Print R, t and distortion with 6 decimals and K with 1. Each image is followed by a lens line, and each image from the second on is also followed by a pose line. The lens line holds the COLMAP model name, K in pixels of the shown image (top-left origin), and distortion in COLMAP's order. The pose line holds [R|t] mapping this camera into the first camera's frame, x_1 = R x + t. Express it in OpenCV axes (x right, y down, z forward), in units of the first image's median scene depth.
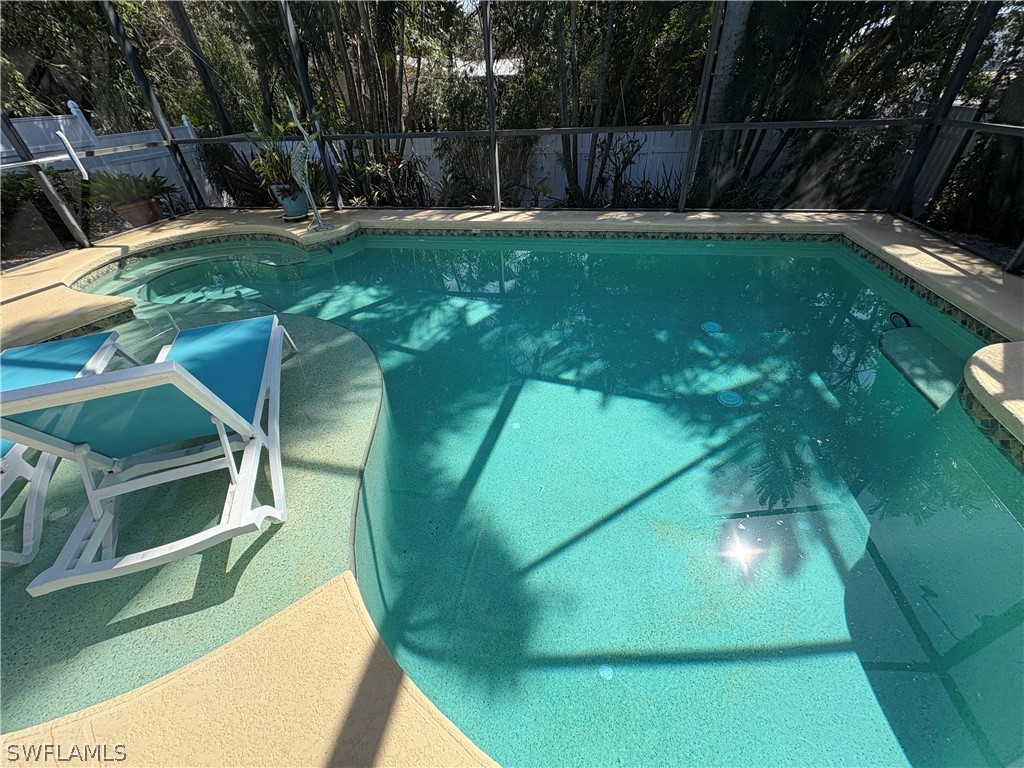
lens RADIAL K [[406.9, 0, 511.3], [0, 406.9, 386.5], [0, 0, 1]] dist [0.000143, 0.000195]
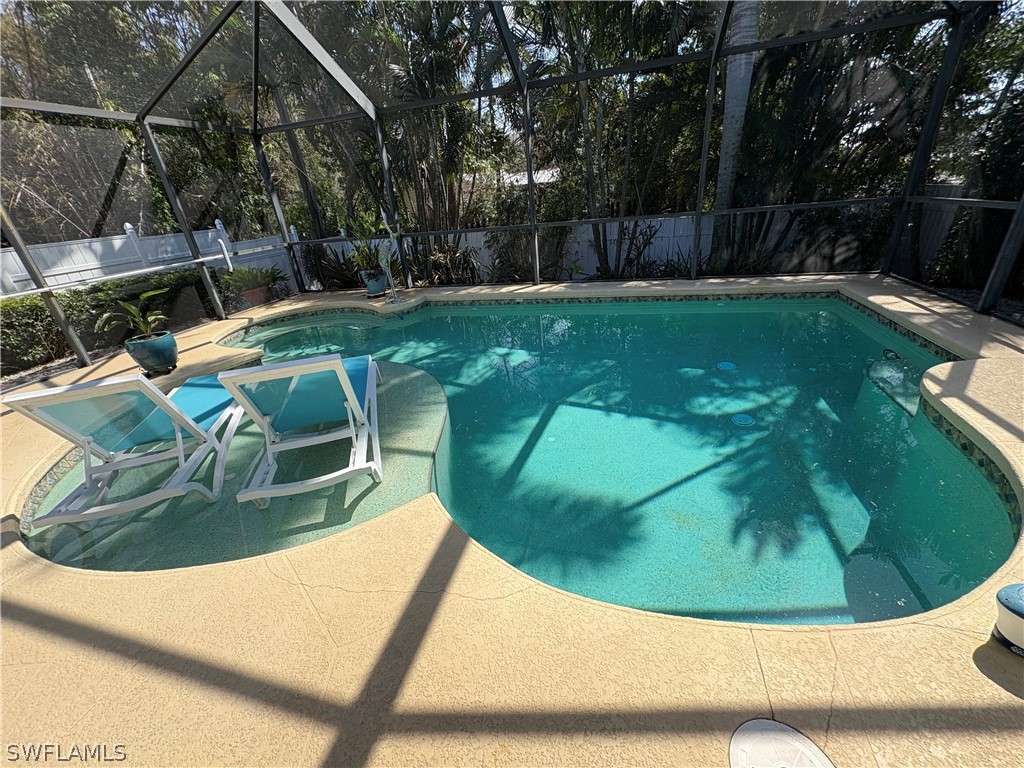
lens RADIAL K [[406.9, 0, 511.3], [0, 406.9, 386.5], [0, 0, 1]] dist [0.000143, 0.000195]
pose [[0.994915, -0.007555, -0.100432, 0.009481], [-0.011330, 0.982457, -0.186142, 0.095829], [0.100077, 0.186334, 0.977376, -0.137626]]
